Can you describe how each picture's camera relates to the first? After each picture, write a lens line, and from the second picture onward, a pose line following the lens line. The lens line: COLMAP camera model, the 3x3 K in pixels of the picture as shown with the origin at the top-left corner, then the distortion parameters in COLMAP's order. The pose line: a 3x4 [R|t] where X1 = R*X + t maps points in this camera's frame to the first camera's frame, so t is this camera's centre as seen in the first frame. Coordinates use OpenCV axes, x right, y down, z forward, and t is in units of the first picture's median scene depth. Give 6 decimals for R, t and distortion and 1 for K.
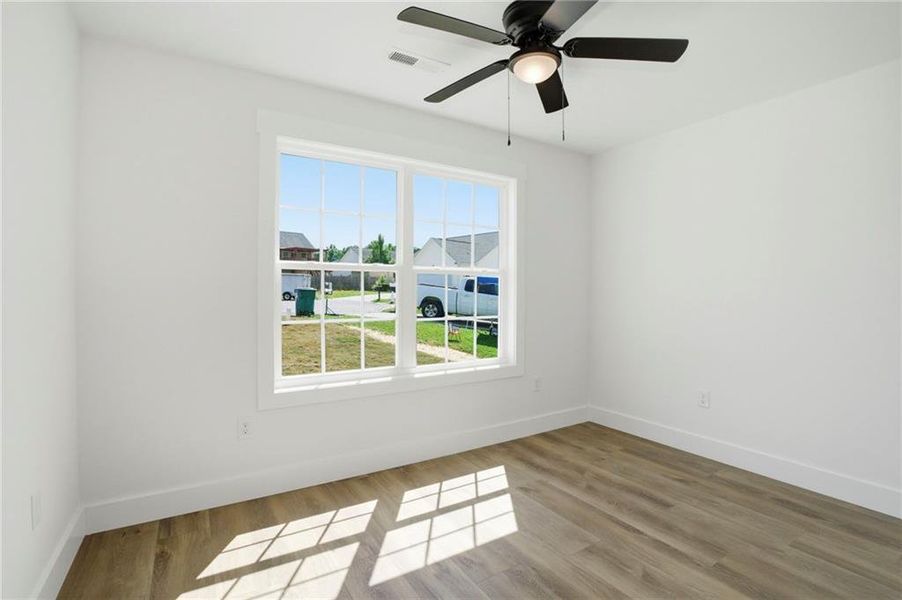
lens RADIAL K [[421.6, 0, 451.0], [0, 421.6, 300.0], [0, 0, 1]] dist [-0.049052, 0.000691]
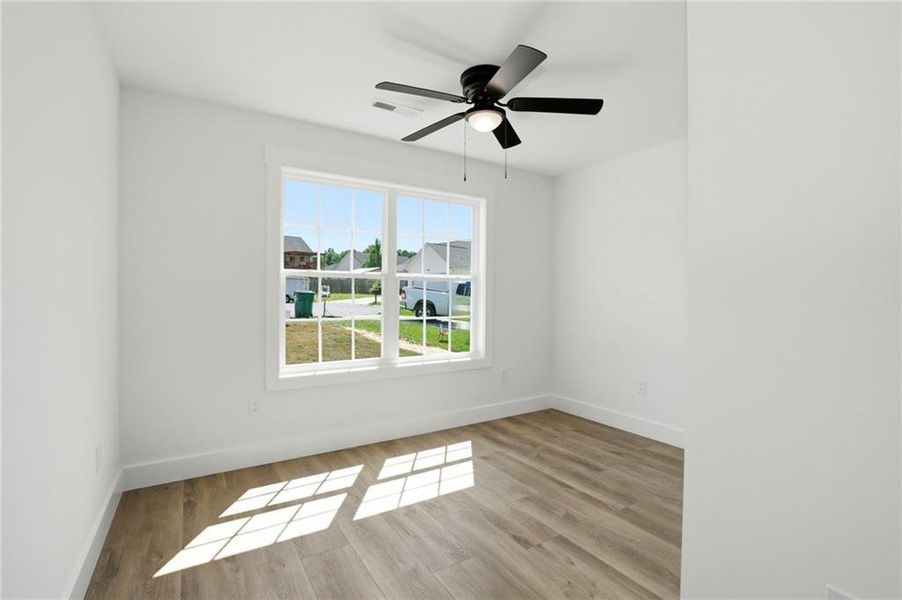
lens RADIAL K [[410.2, 0, 449.5], [0, 410.2, 303.3], [0, 0, 1]] dist [-0.042103, 0.014004]
pose [[0.999962, 0.002528, 0.008396, 0.067528], [-0.002534, 0.999997, 0.000645, 0.002917], [-0.008395, -0.000666, 0.999965, -0.205322]]
